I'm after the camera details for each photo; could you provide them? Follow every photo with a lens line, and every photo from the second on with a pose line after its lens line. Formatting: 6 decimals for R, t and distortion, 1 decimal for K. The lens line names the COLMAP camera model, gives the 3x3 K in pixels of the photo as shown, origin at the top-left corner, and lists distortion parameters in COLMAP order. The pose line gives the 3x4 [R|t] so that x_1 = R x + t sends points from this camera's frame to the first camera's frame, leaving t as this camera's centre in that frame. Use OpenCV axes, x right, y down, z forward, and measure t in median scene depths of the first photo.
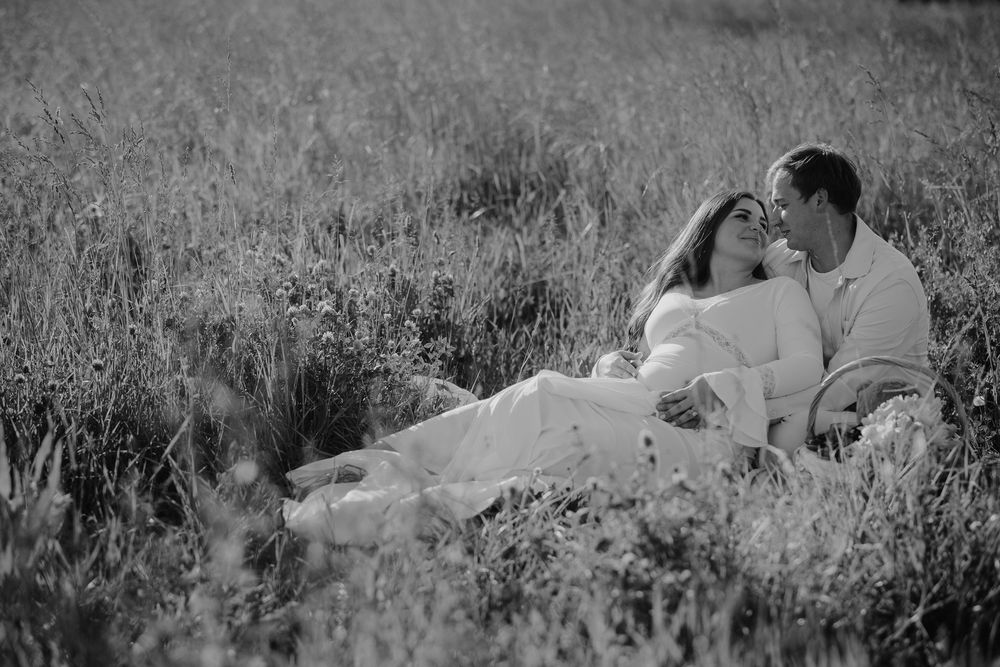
lens RADIAL K [[2404.6, 0, 499.0], [0, 2404.6, 332.6], [0, 0, 1]] dist [-0.072148, 0.000000]
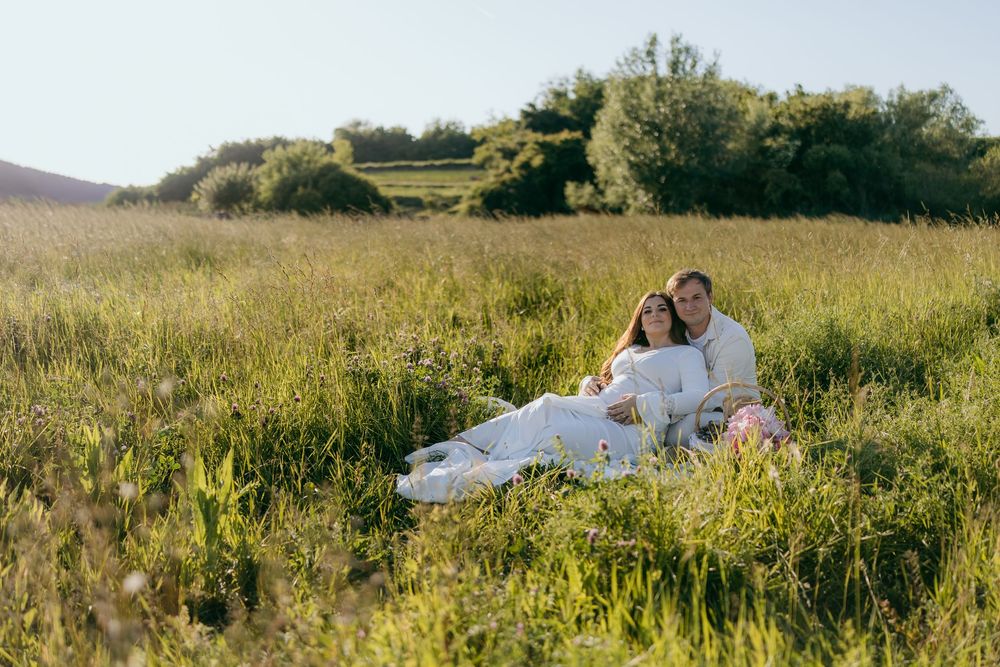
lens RADIAL K [[1034.3, 0, 504.2], [0, 1034.3, 333.7], [0, 0, 1]] dist [0.000530, 0.000000]
pose [[0.998991, -0.030160, -0.033287, 0.012185], [0.029076, 0.999046, -0.032591, -0.004402], [0.034238, 0.031590, 0.998914, 0.185563]]
